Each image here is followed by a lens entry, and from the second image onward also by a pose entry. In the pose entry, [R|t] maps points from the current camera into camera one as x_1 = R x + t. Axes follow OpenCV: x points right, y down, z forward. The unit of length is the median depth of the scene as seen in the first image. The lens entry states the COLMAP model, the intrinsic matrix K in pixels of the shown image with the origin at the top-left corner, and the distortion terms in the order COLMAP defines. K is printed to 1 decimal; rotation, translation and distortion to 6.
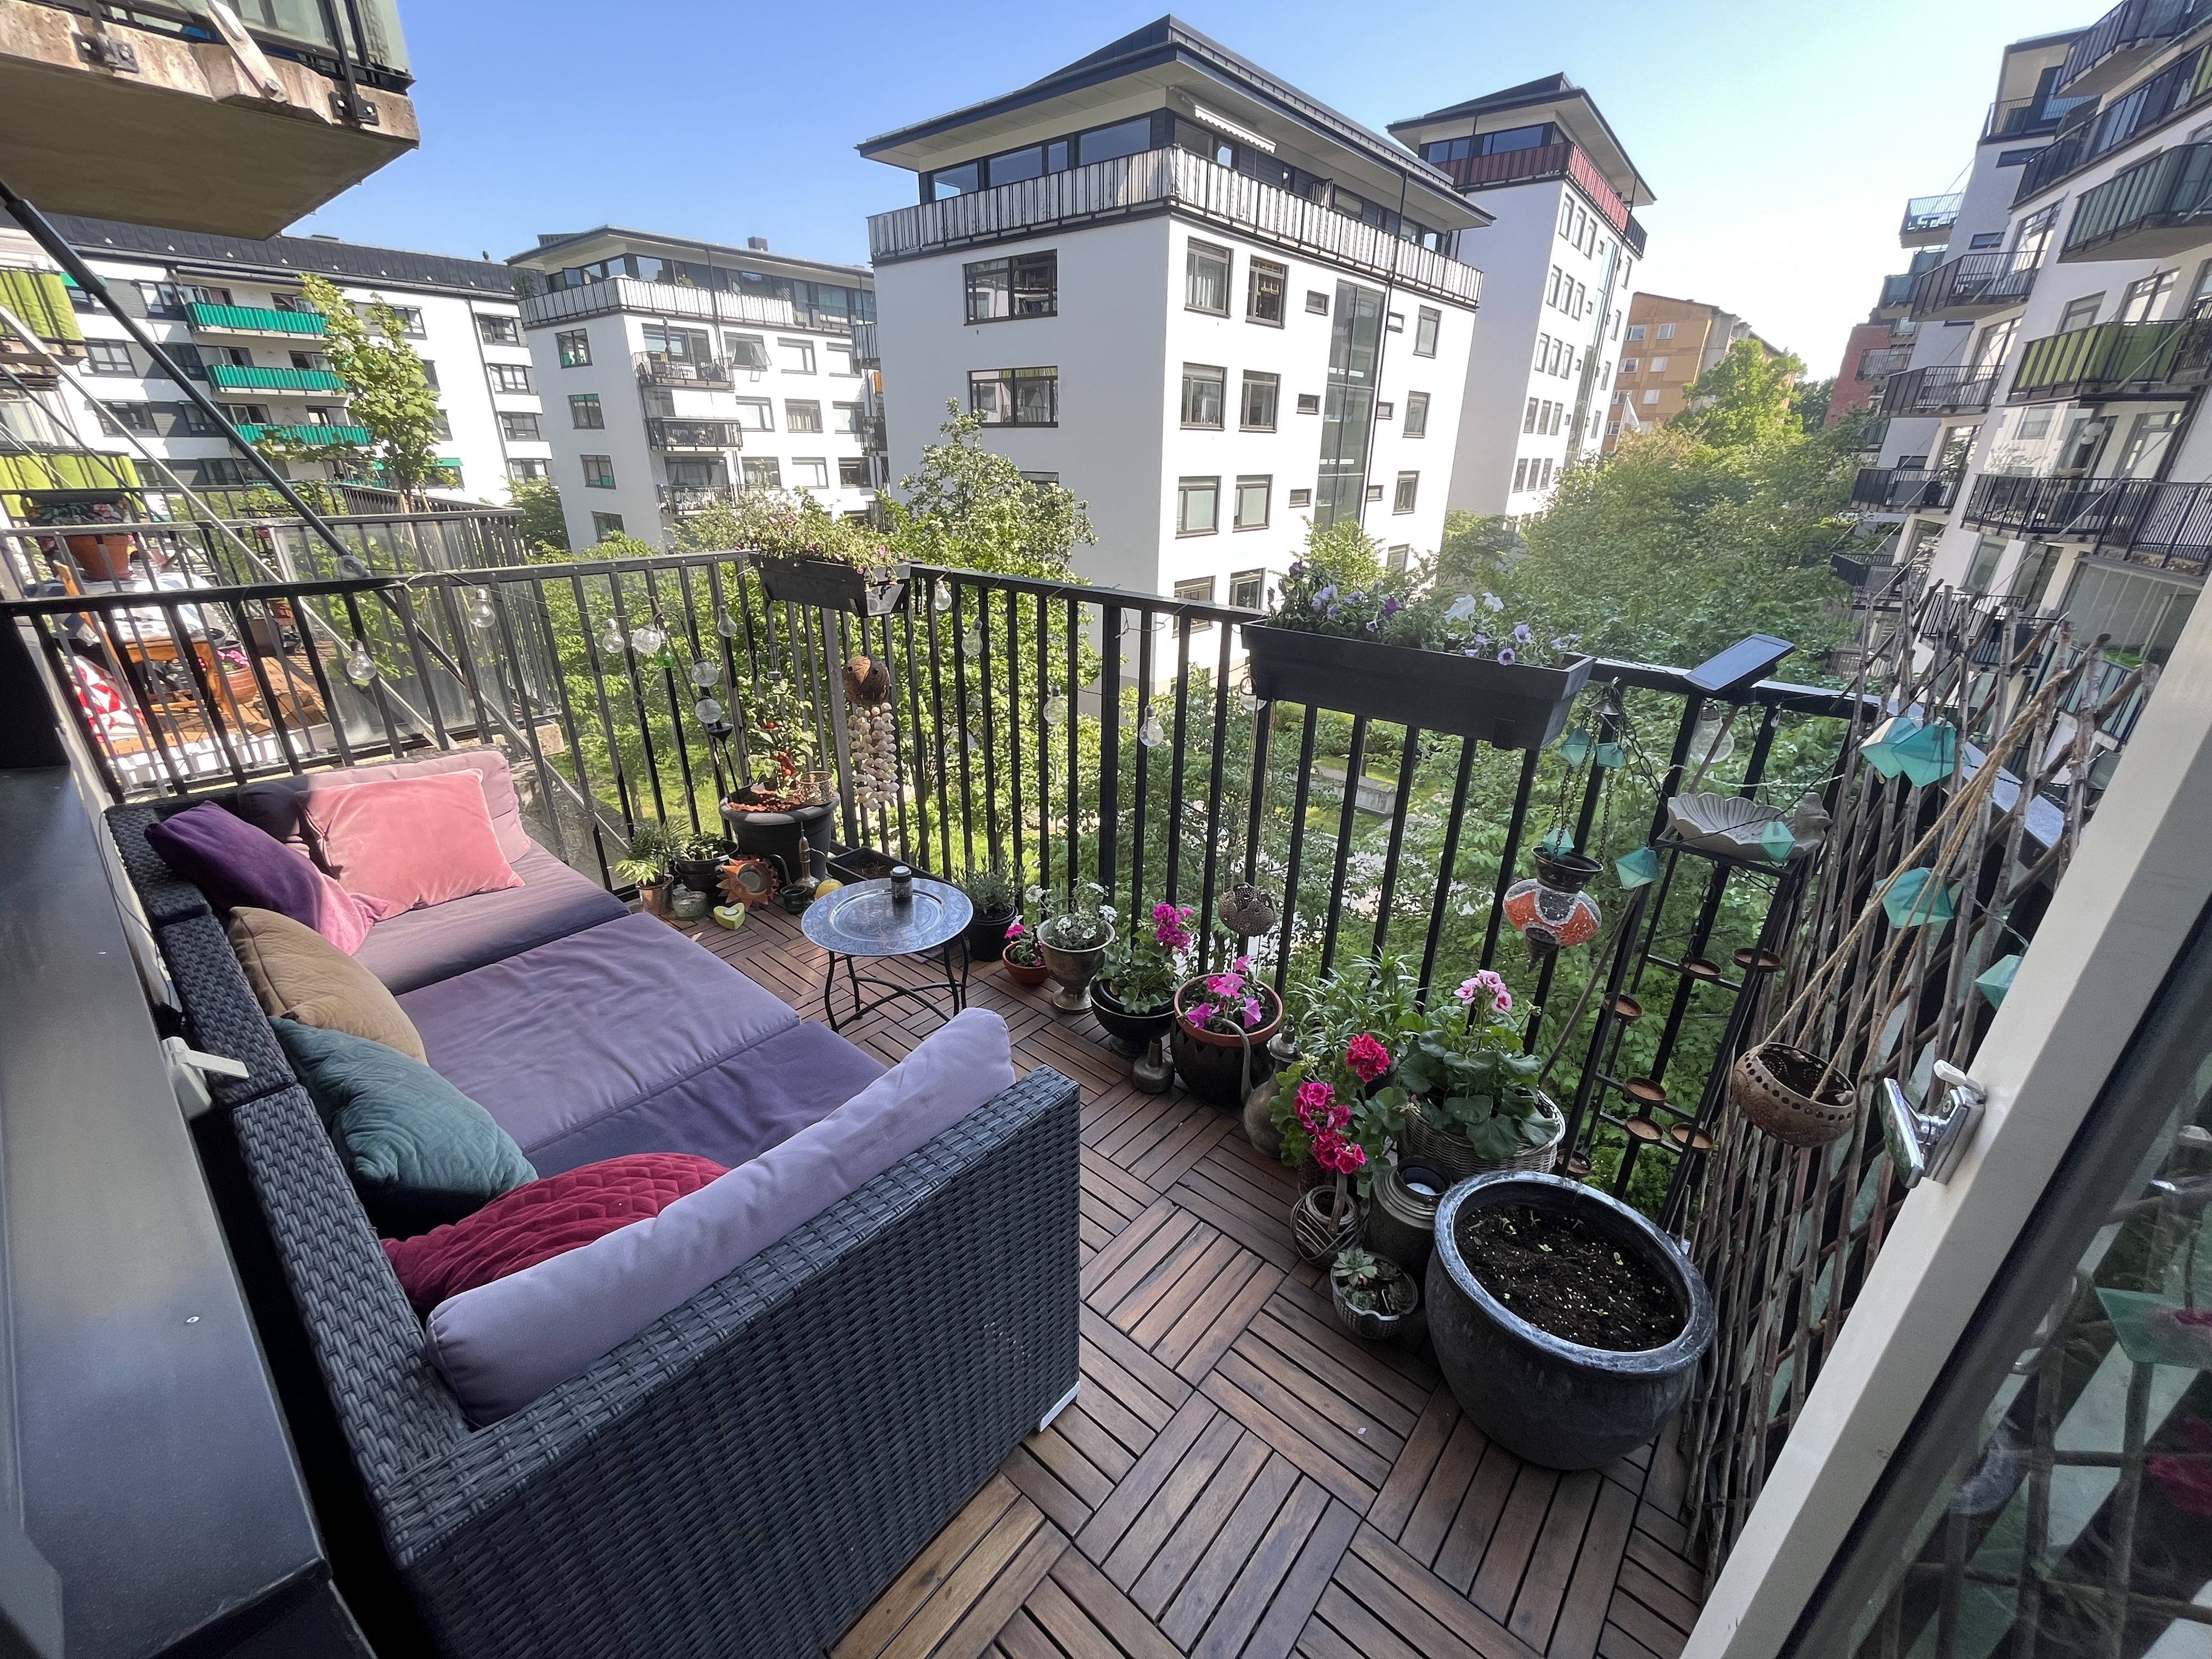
lens RADIAL K [[890.7, 0, 1117.9], [0, 890.7, 832.7], [0, 0, 1]] dist [0.002067, 0.000648]
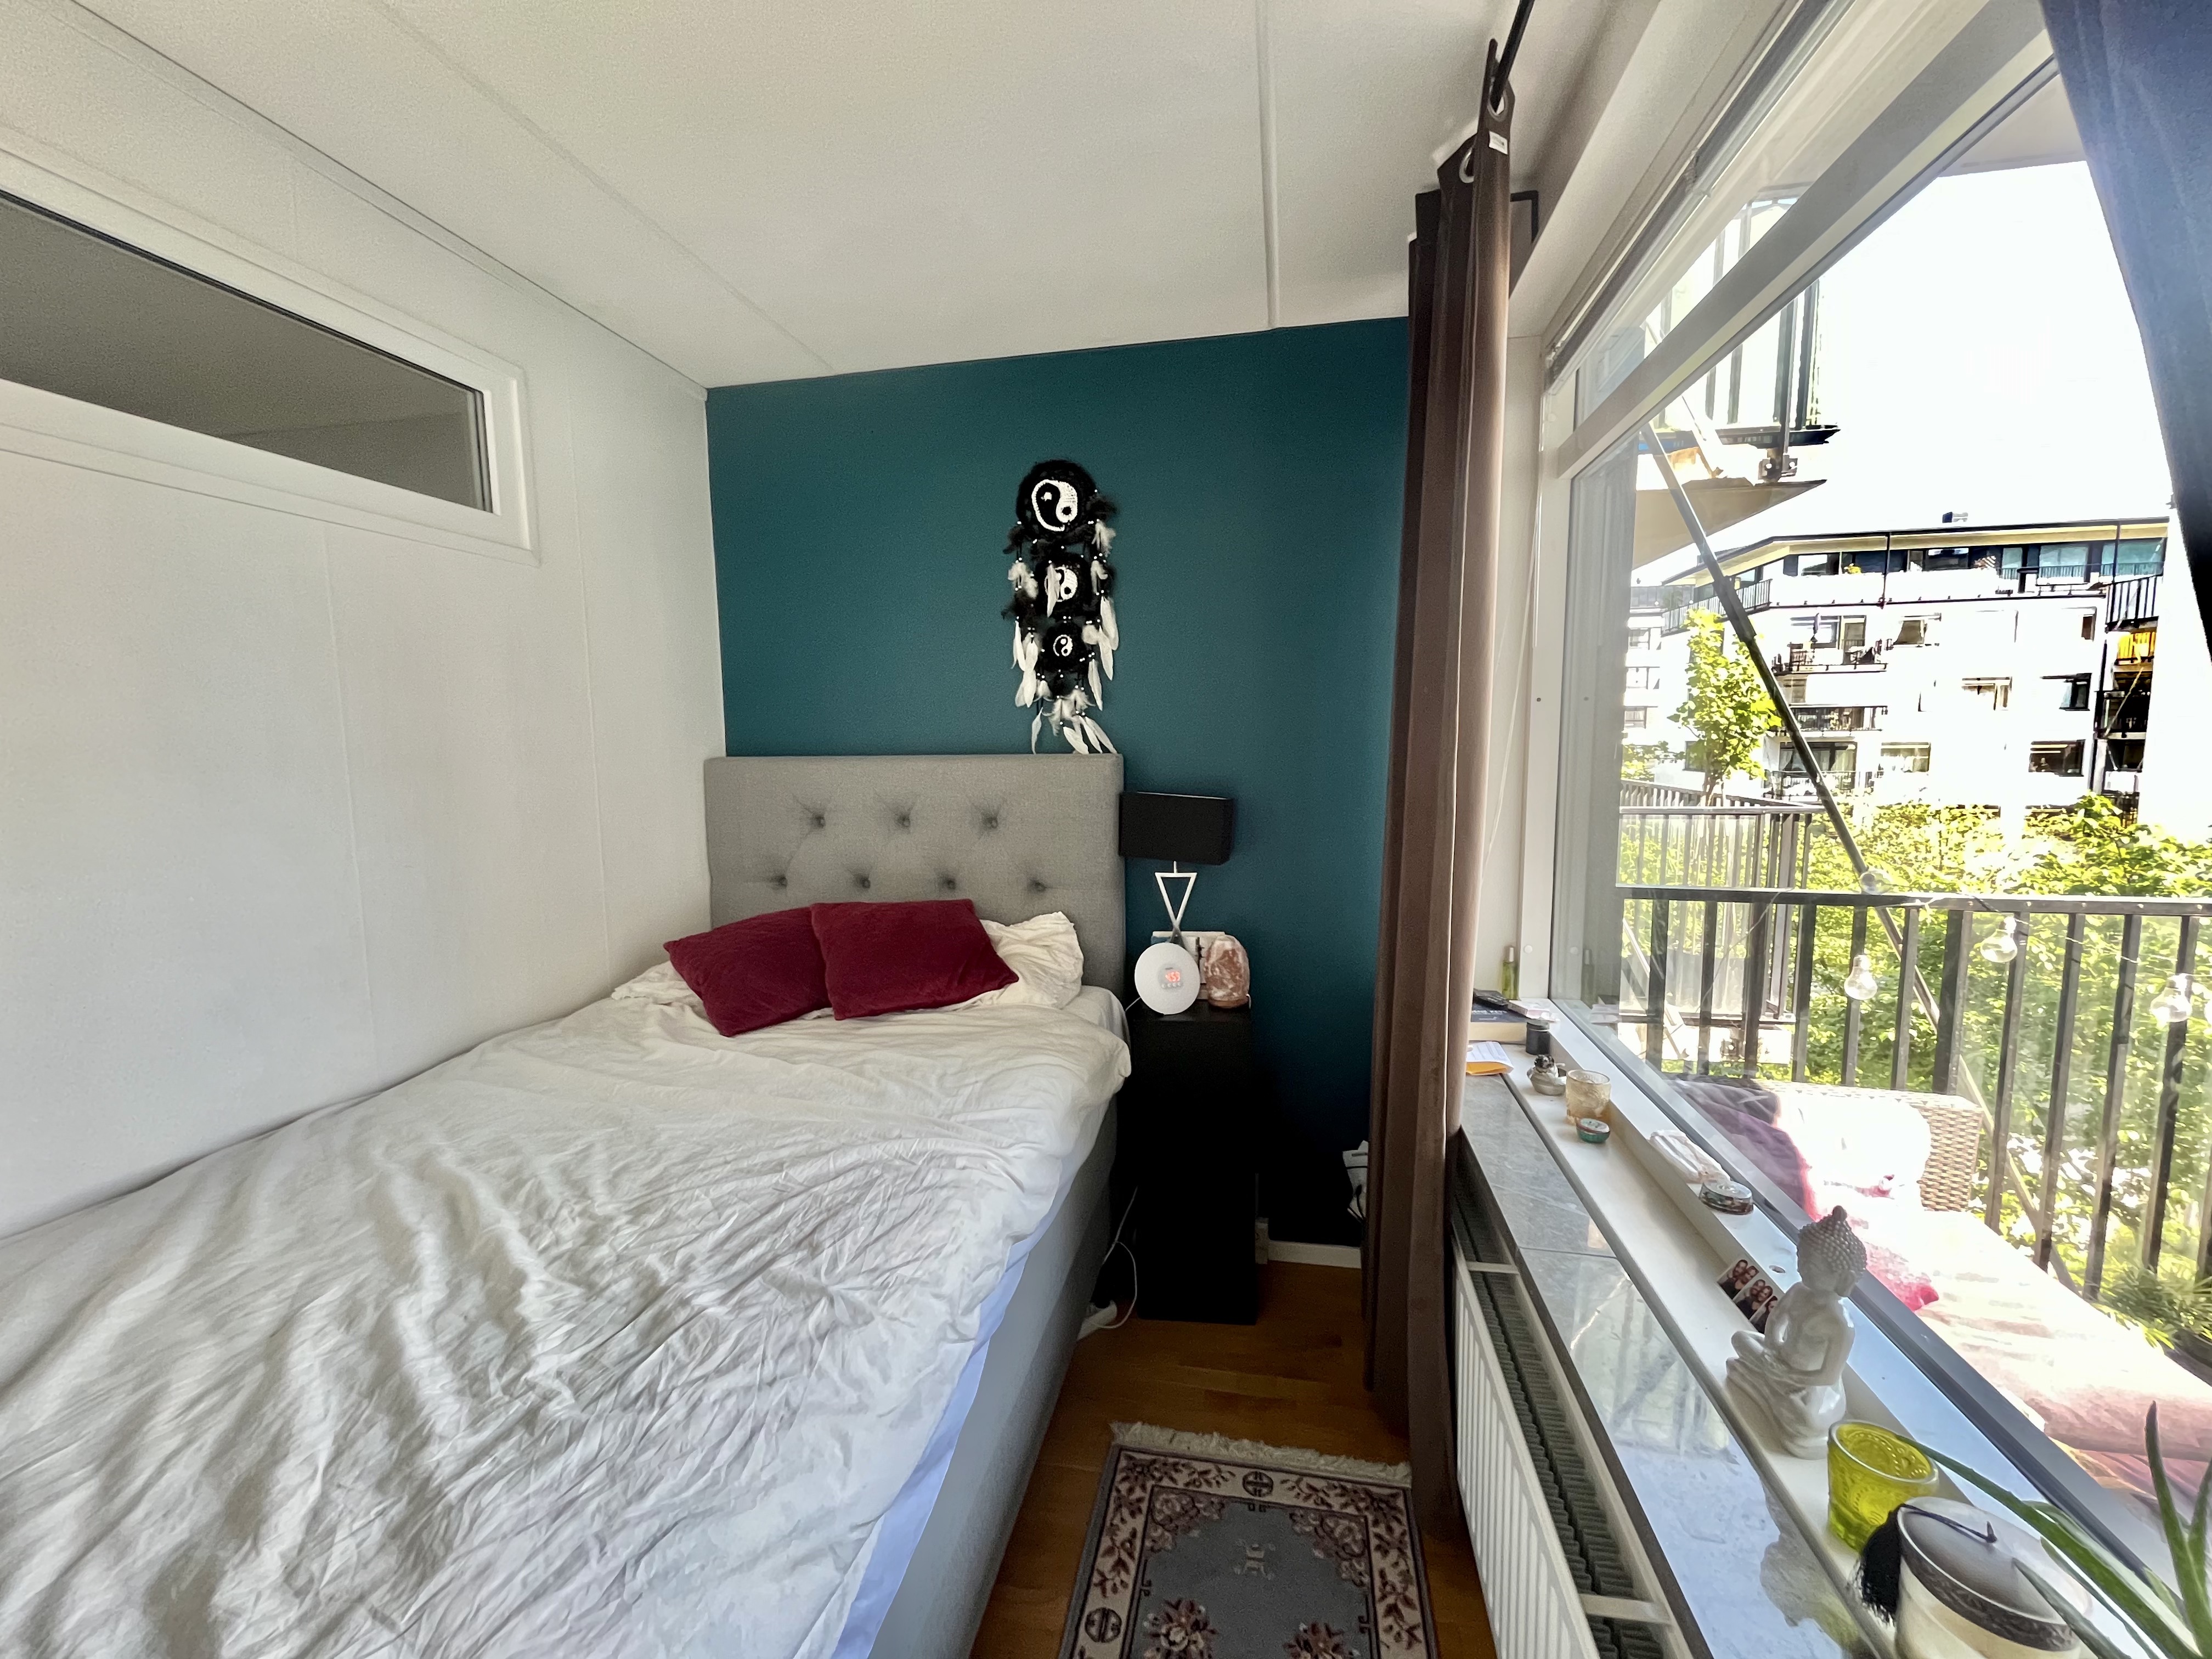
lens RADIAL K [[890.7, 0, 1110.1], [0, 890.7, 832.1], [0, 0, 1]] dist [0.002067, 0.000648]
pose [[0.499872, 0.076796, -0.862688, -0.359092], [-0.326215, 0.939402, -0.105395, 0.006121], [0.802316, 0.334106, 0.494633, -0.081923]]
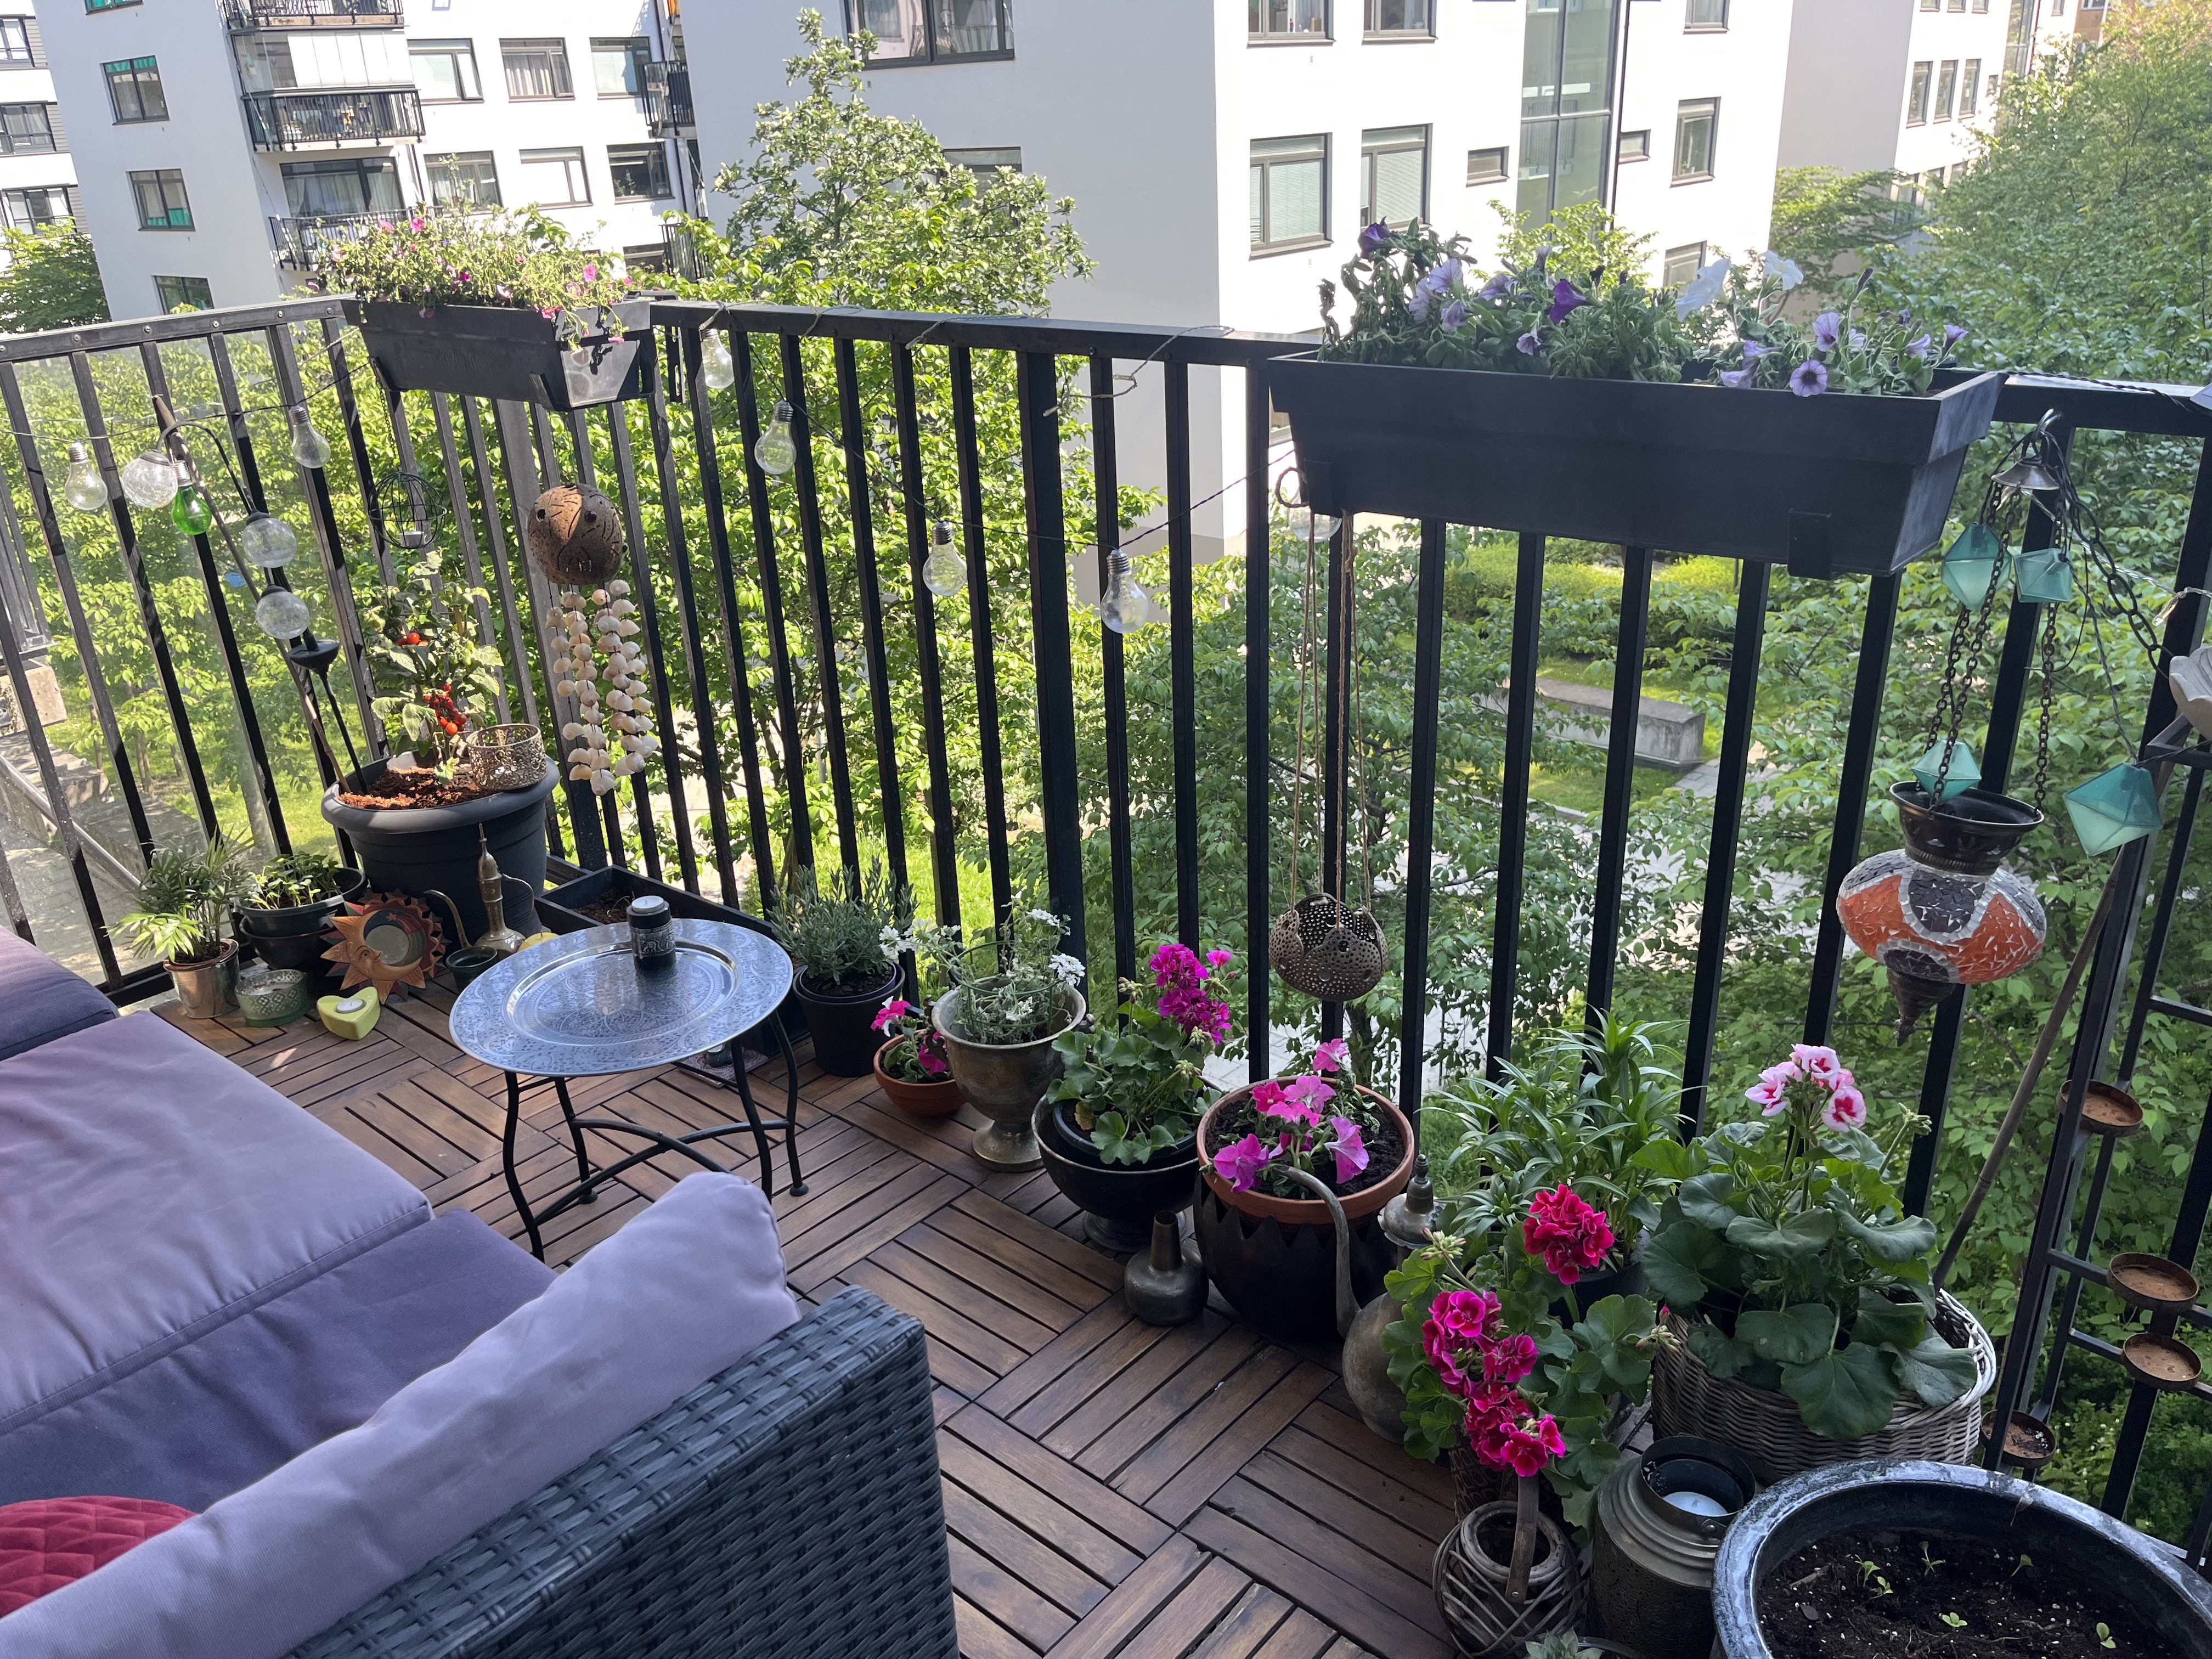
lens RADIAL K [[1665.6, 0, 1121.9], [0, 1665.6, 850.4], [0, 0, 1]] dist [0.058538, -0.065907]
pose [[0.998053, -0.051789, -0.034756, 0.050805], [0.052239, 0.998560, 0.012183, 0.012070], [0.034075, -0.013975, 0.999322, 0.052441]]
